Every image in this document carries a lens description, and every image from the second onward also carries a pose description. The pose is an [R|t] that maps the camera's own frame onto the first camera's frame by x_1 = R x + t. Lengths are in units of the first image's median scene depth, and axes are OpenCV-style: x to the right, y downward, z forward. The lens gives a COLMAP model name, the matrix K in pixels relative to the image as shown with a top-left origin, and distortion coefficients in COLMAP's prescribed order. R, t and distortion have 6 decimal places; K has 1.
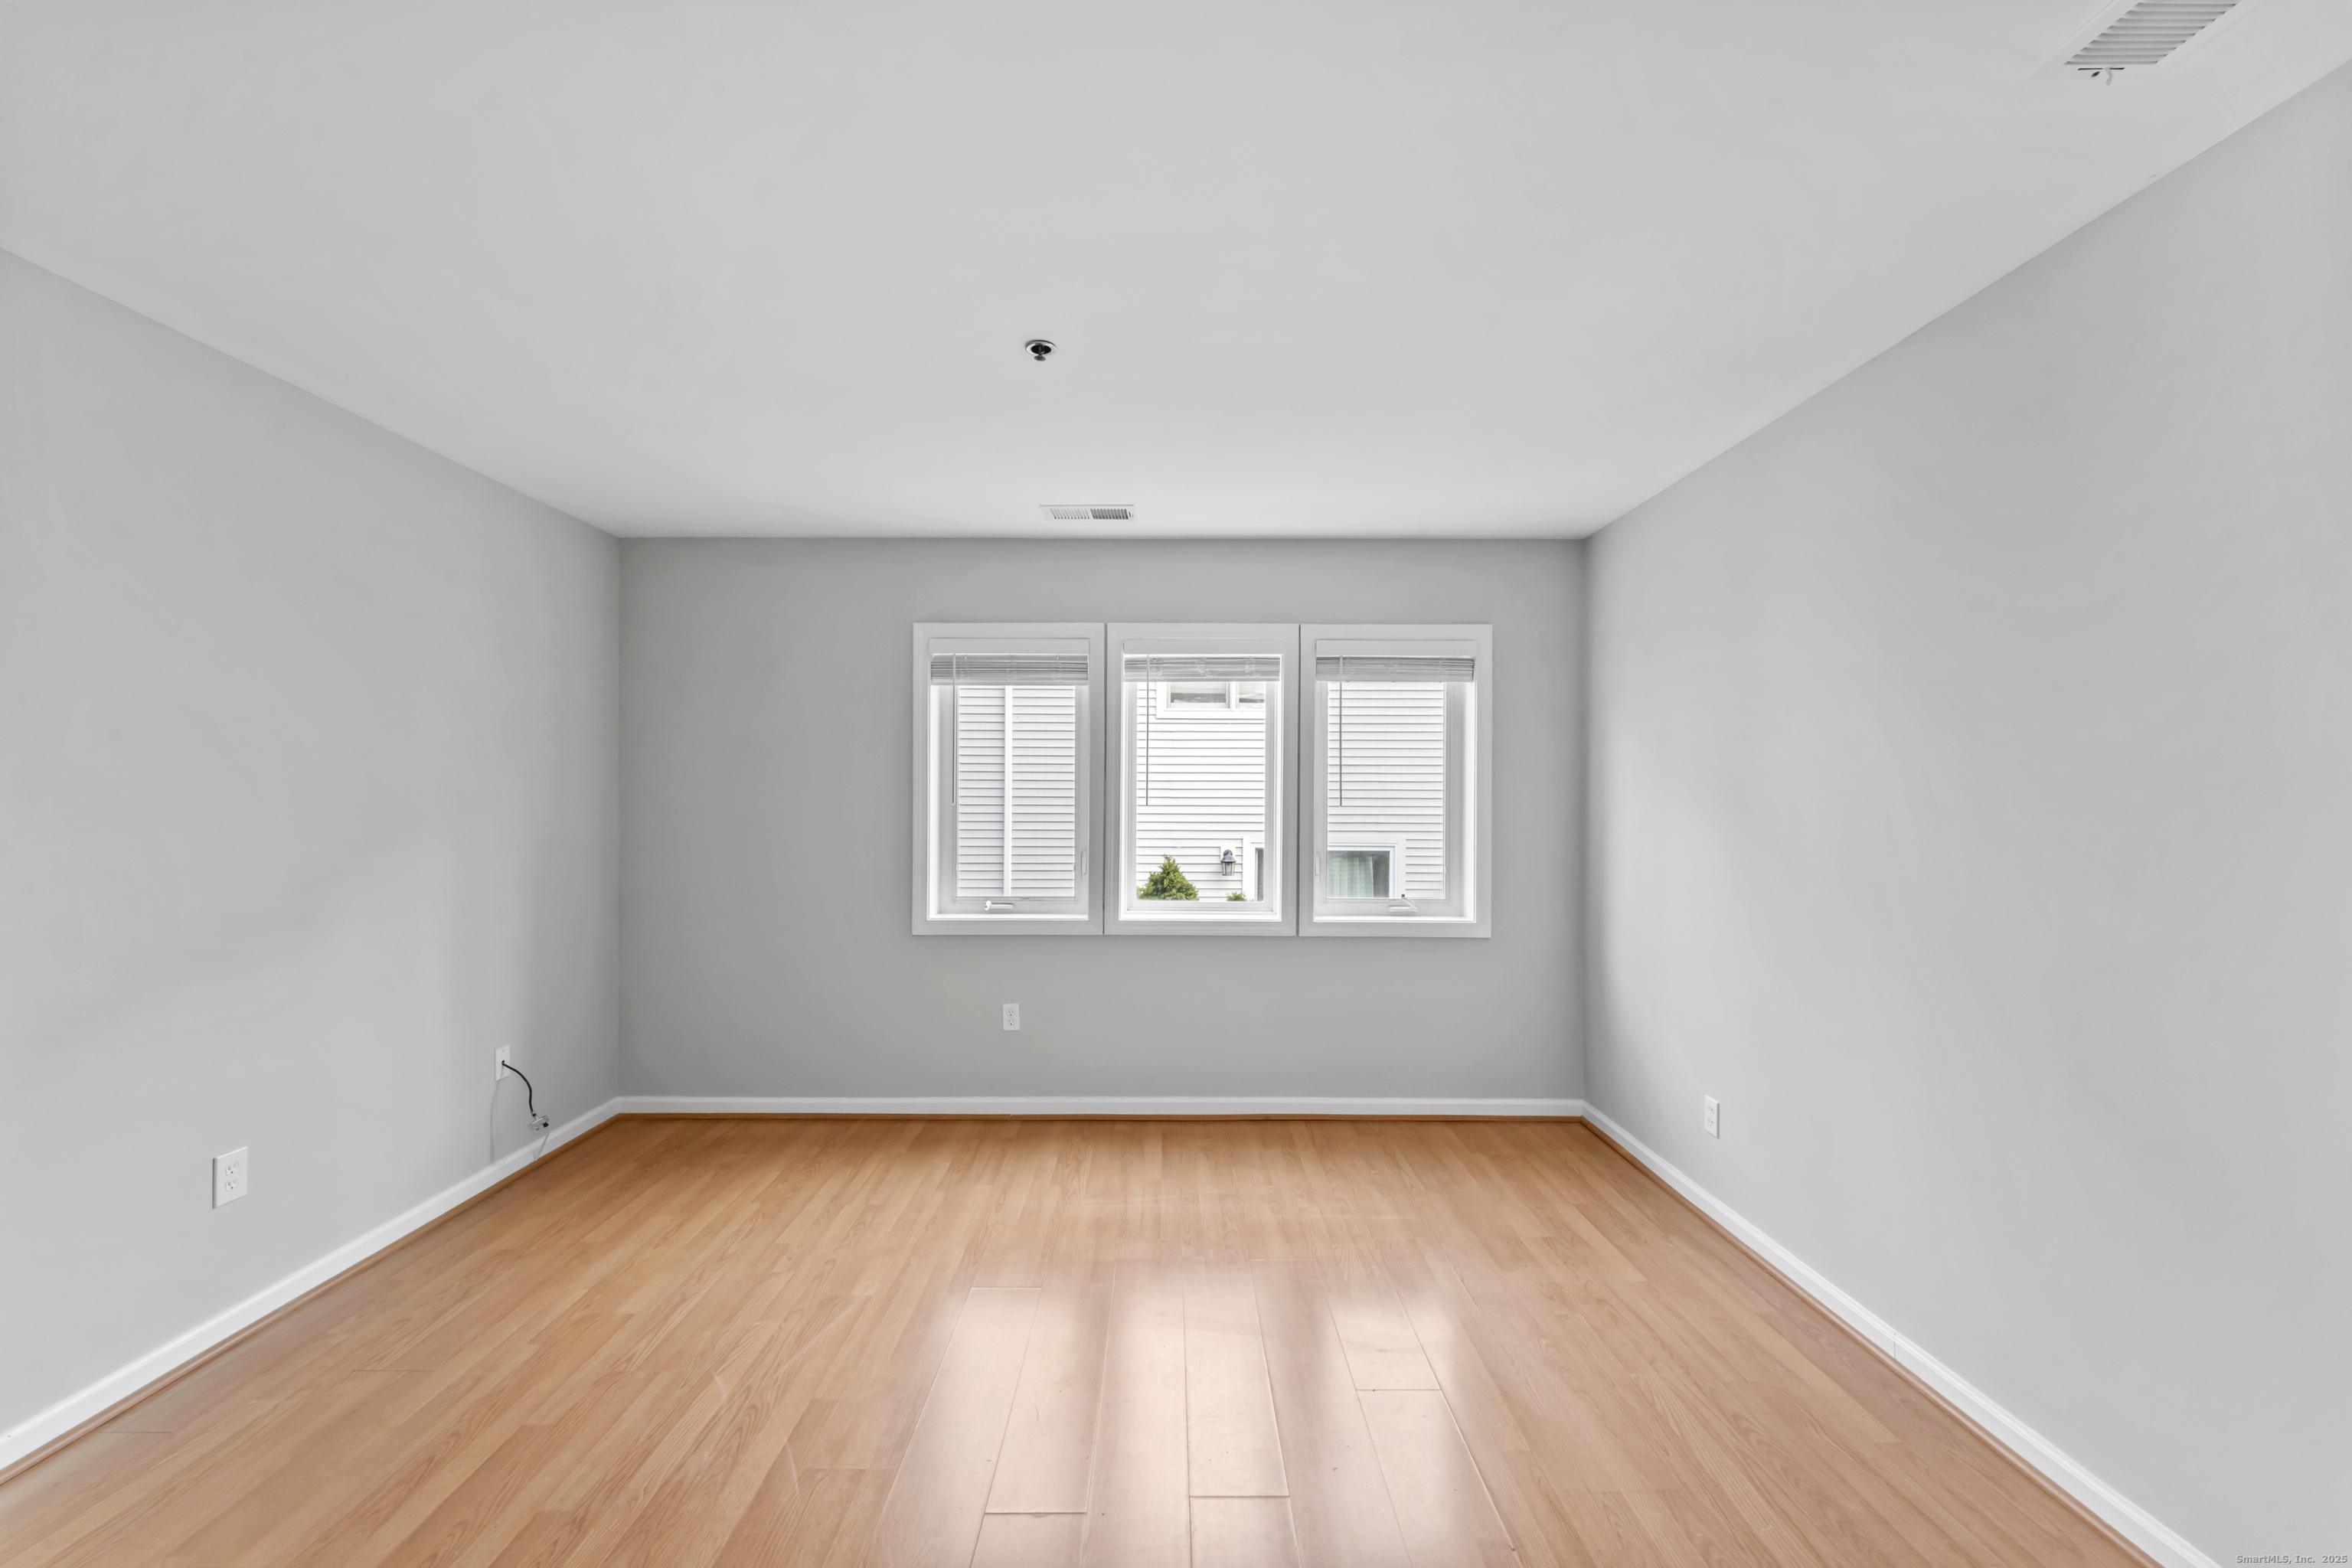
lens RADIAL K [[947.6, 0, 1179.1], [0, 947.6, 822.1], [0, 0, 1]] dist [0.000957, 0.000011]
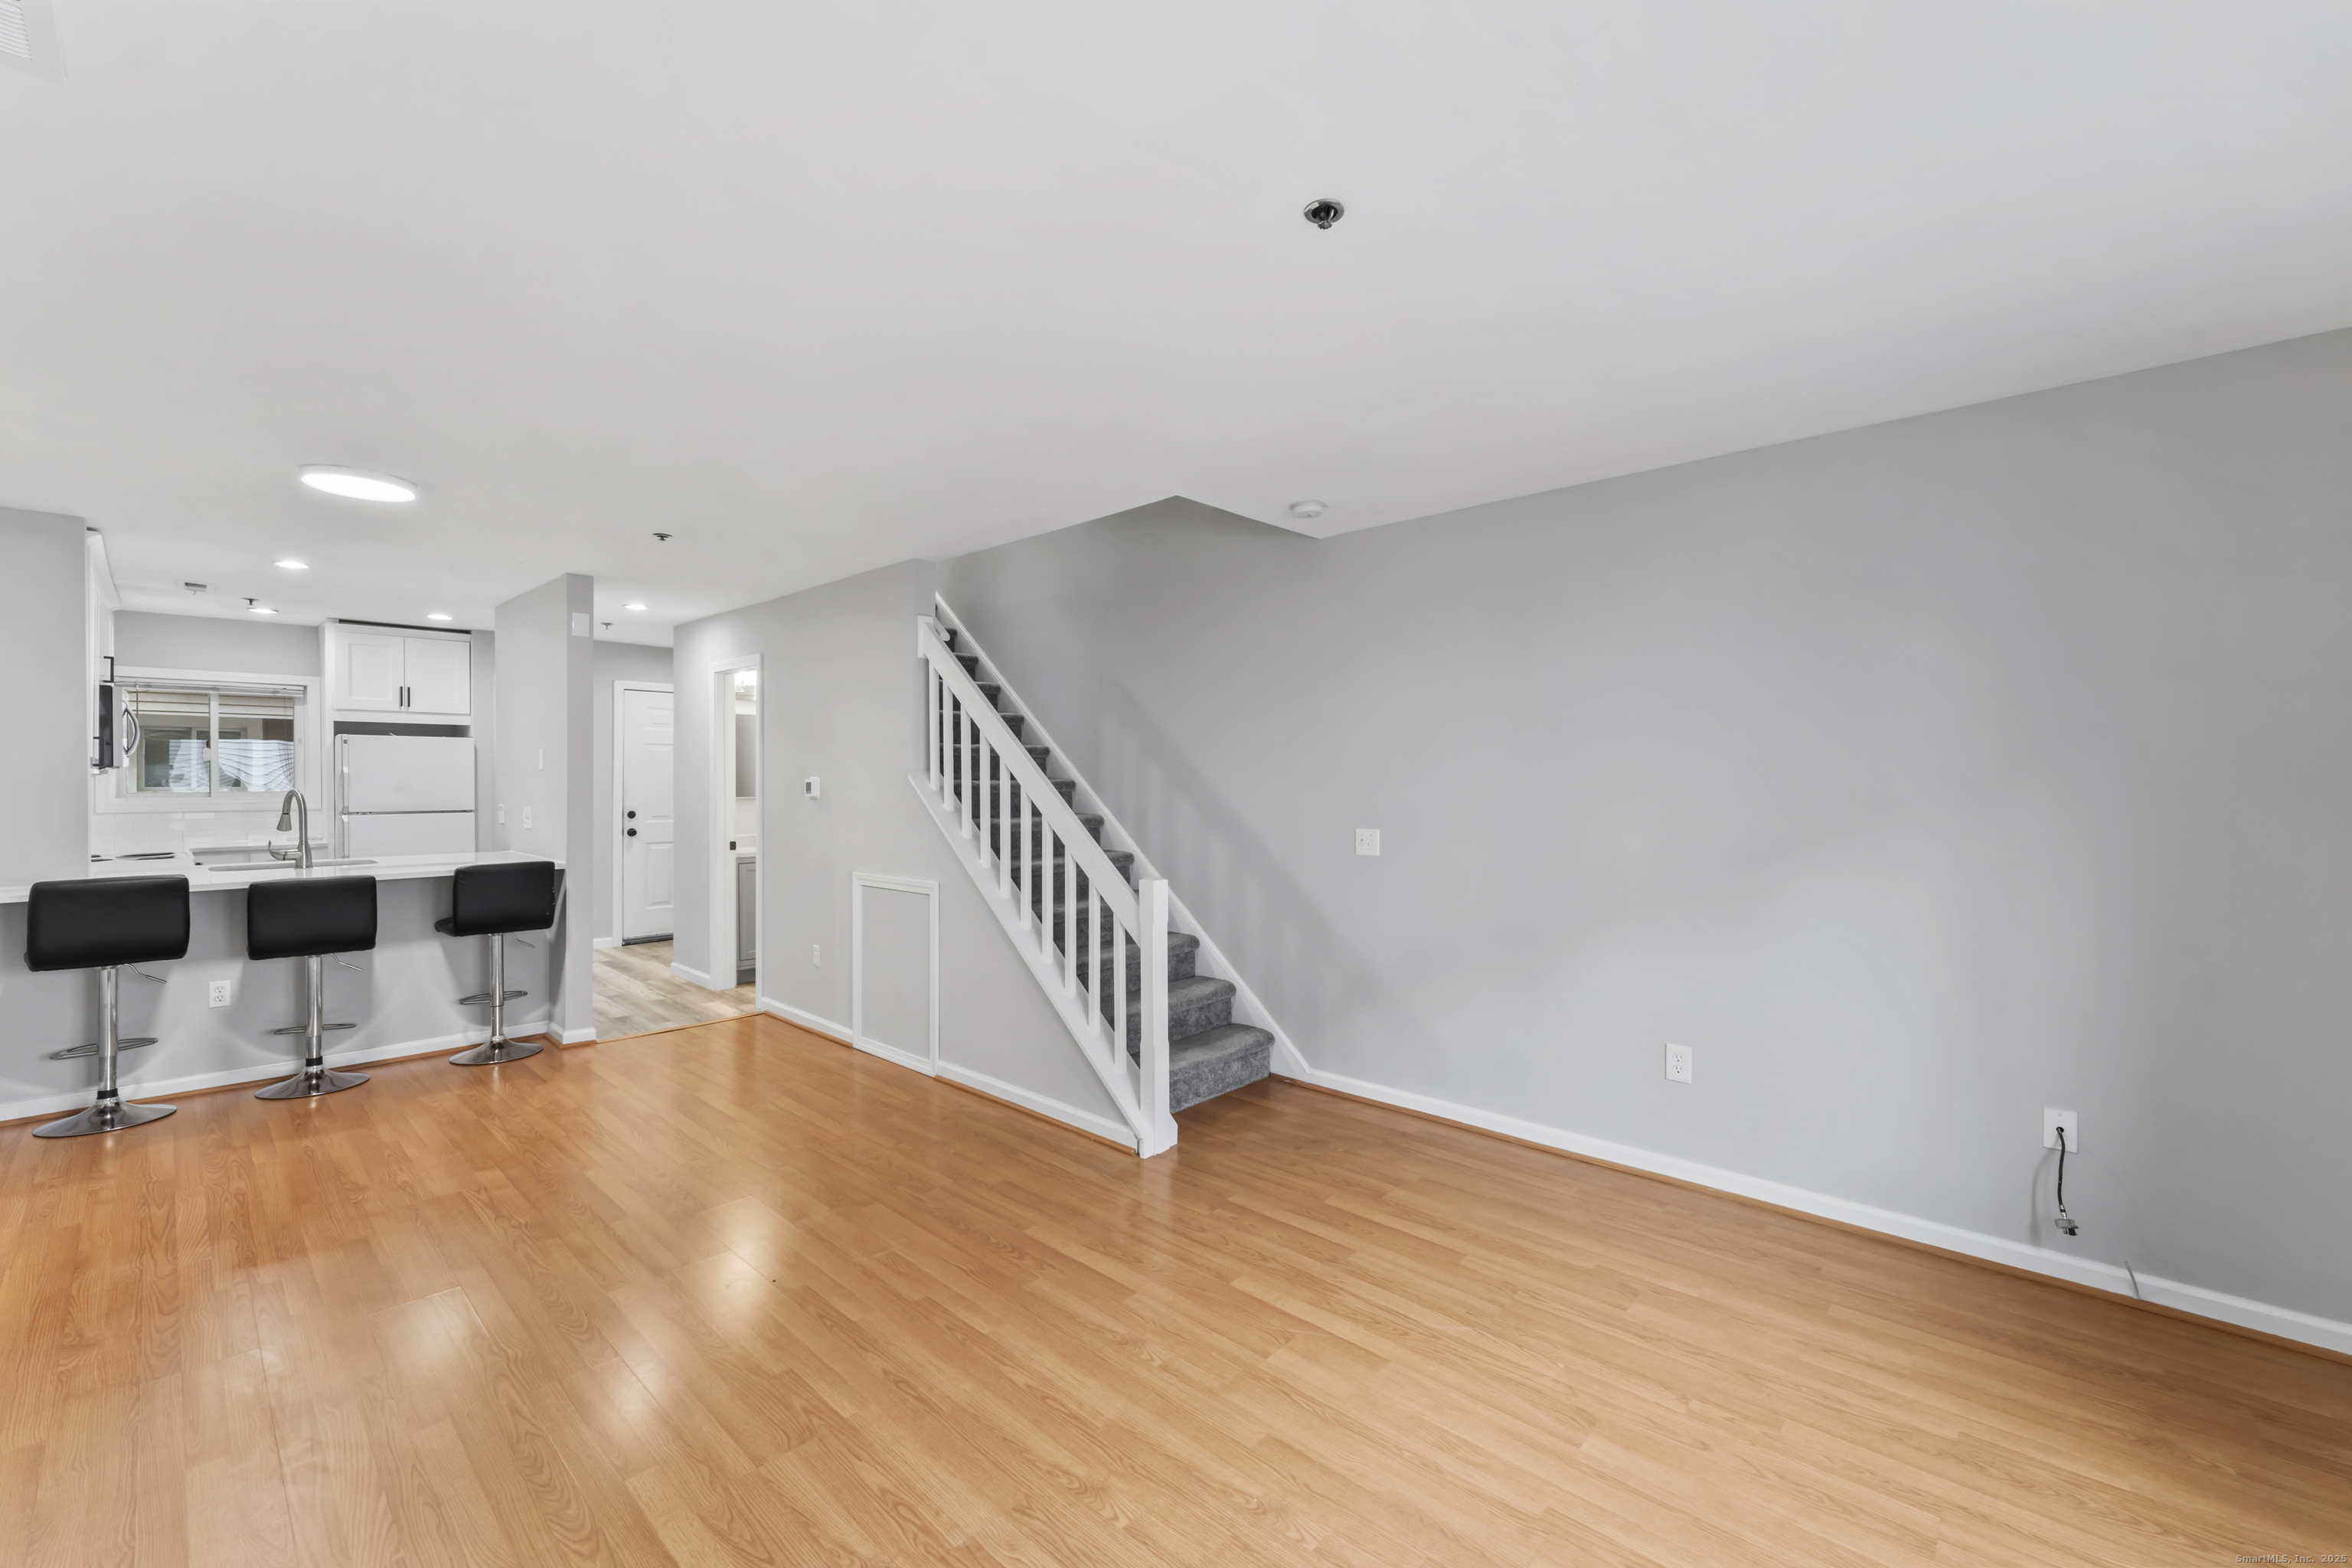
lens RADIAL K [[948.6, 0, 1187.7], [0, 948.6, 795.8], [0, 0, 1]] dist [-0.002868, -0.000473]
pose [[-0.683899, 0.010475, -0.729501, 0.349765], [-0.020846, 0.999208, 0.033891, -0.035300], [0.729279, 0.038385, -0.683139, 1.003582]]
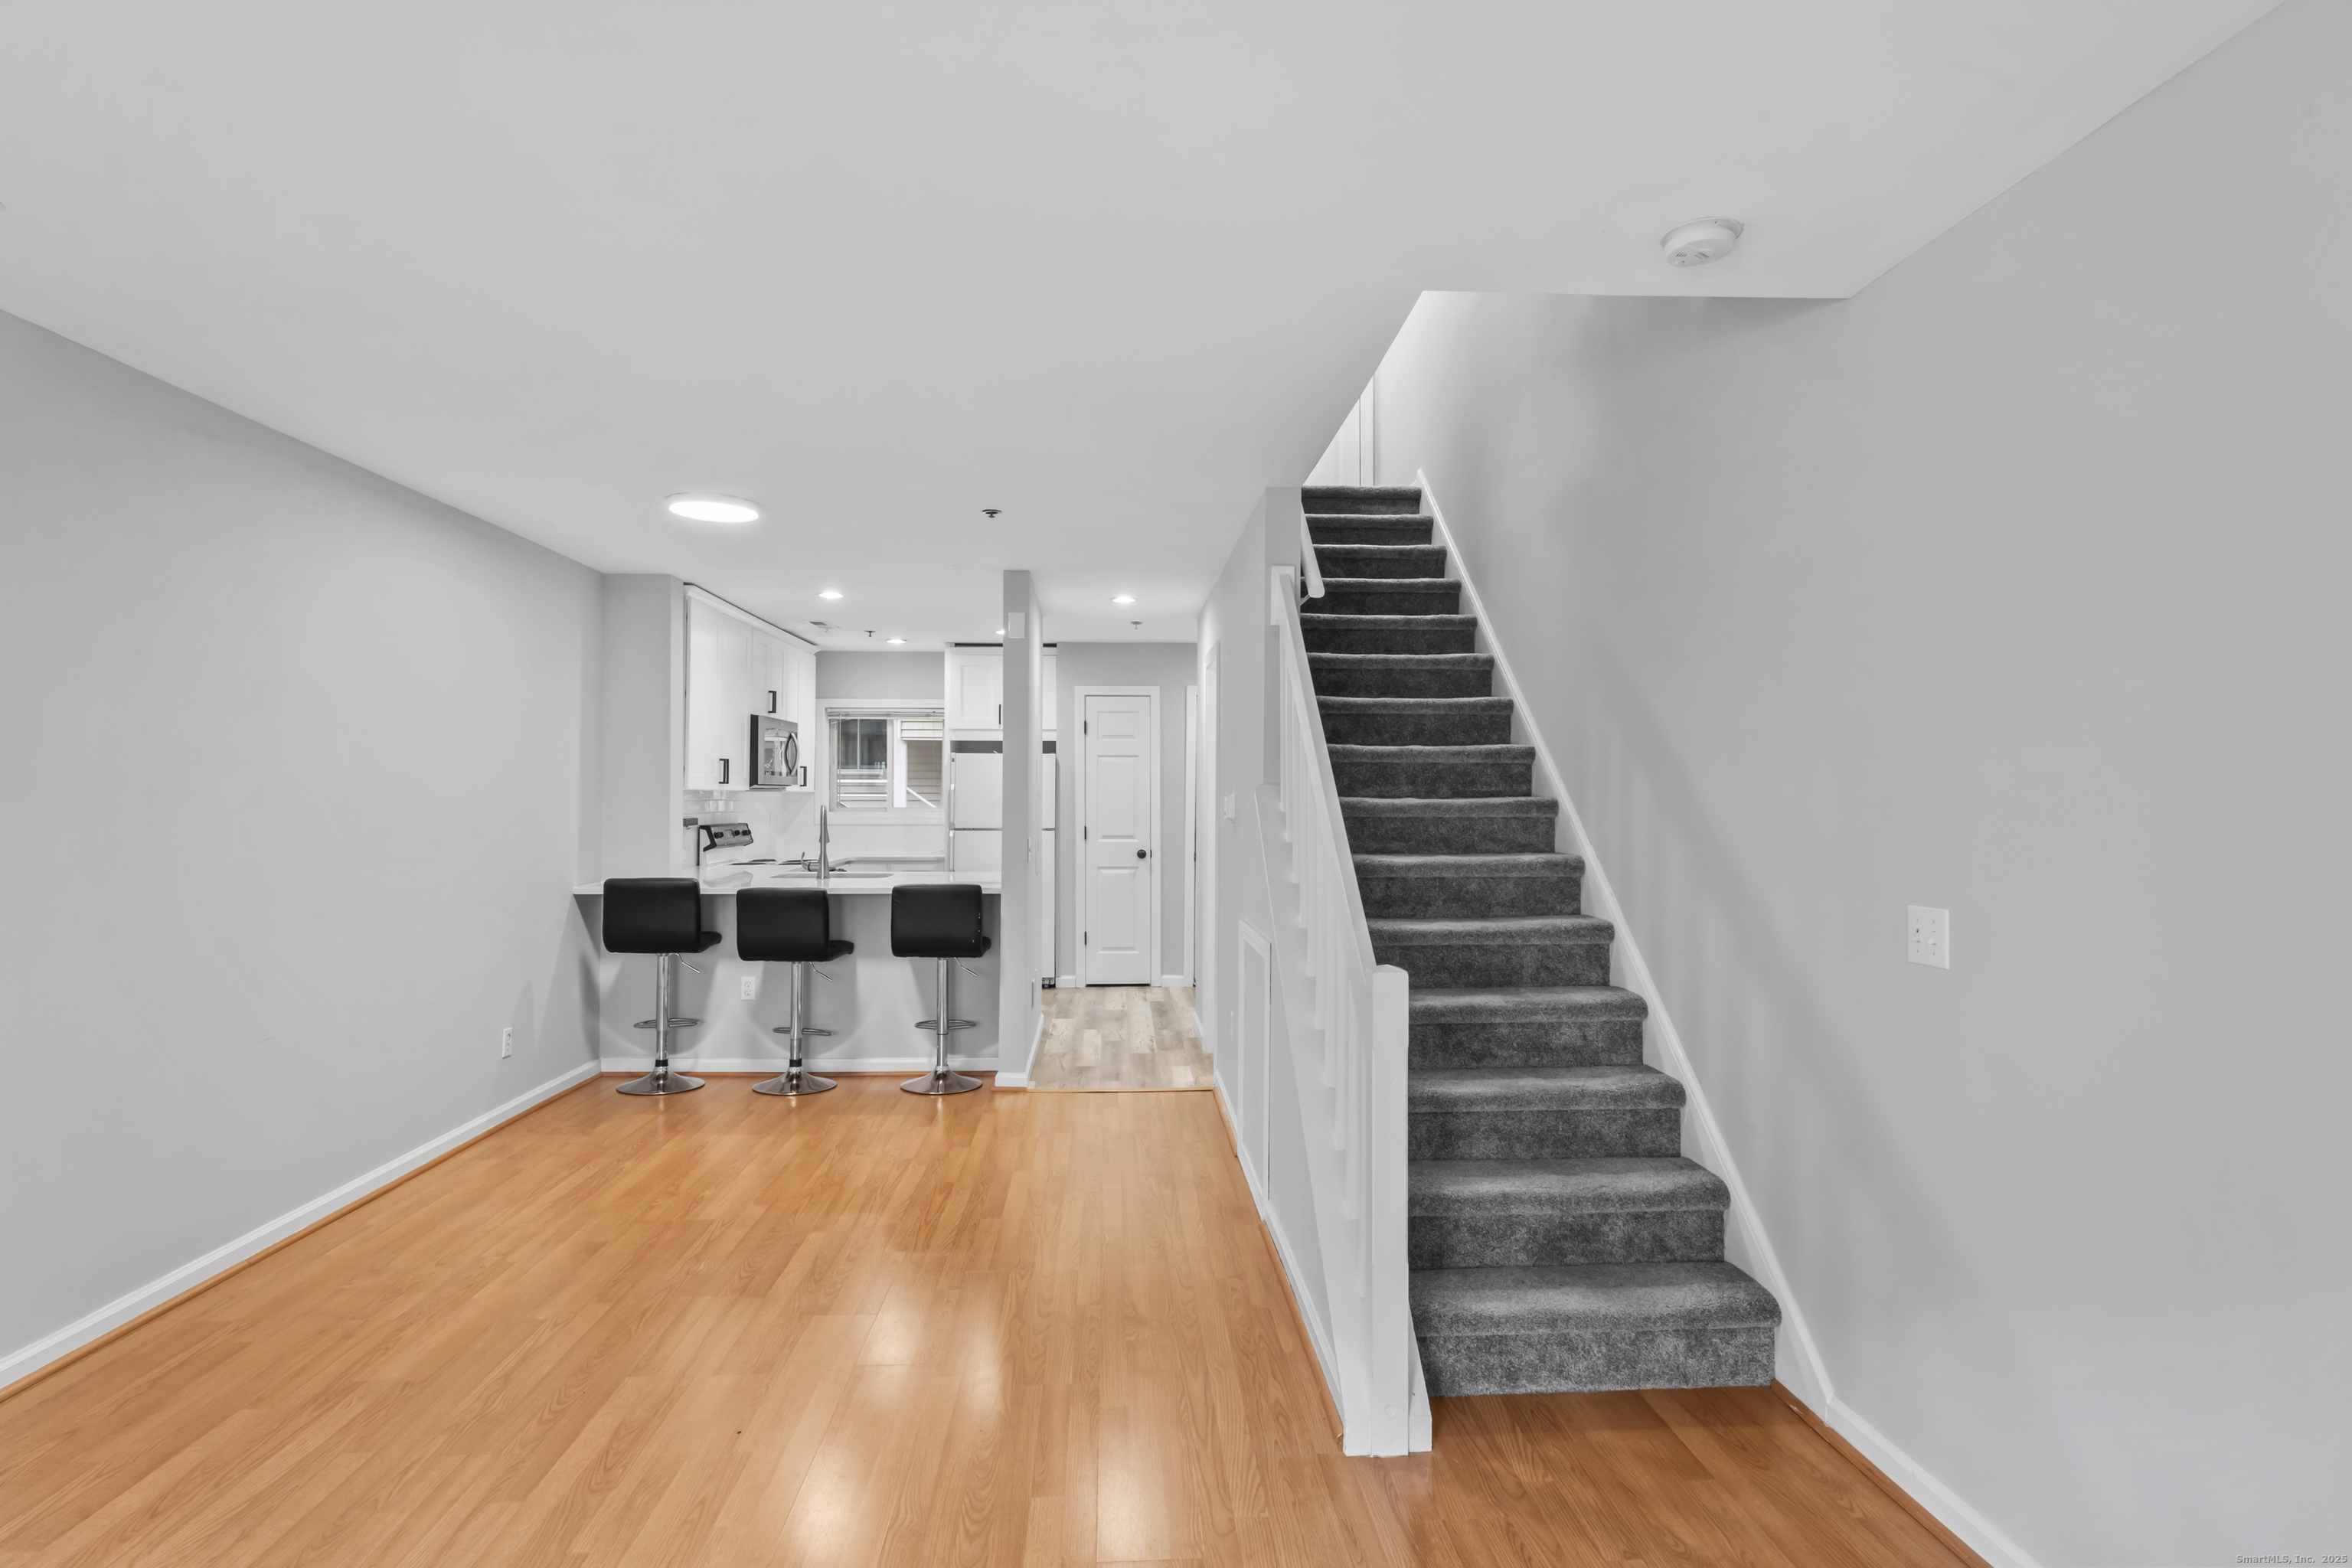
lens RADIAL K [[1215.3, 0, 1179.3], [0, 1215.3, 785.6], [0, 0, 1]] dist [-0.000579, 0.000386]
pose [[-0.998899, -0.009093, -0.046022, -0.242935], [-0.009770, 0.999847, 0.014486, -0.032549], [0.045883, 0.014920, -0.998835, 1.026325]]
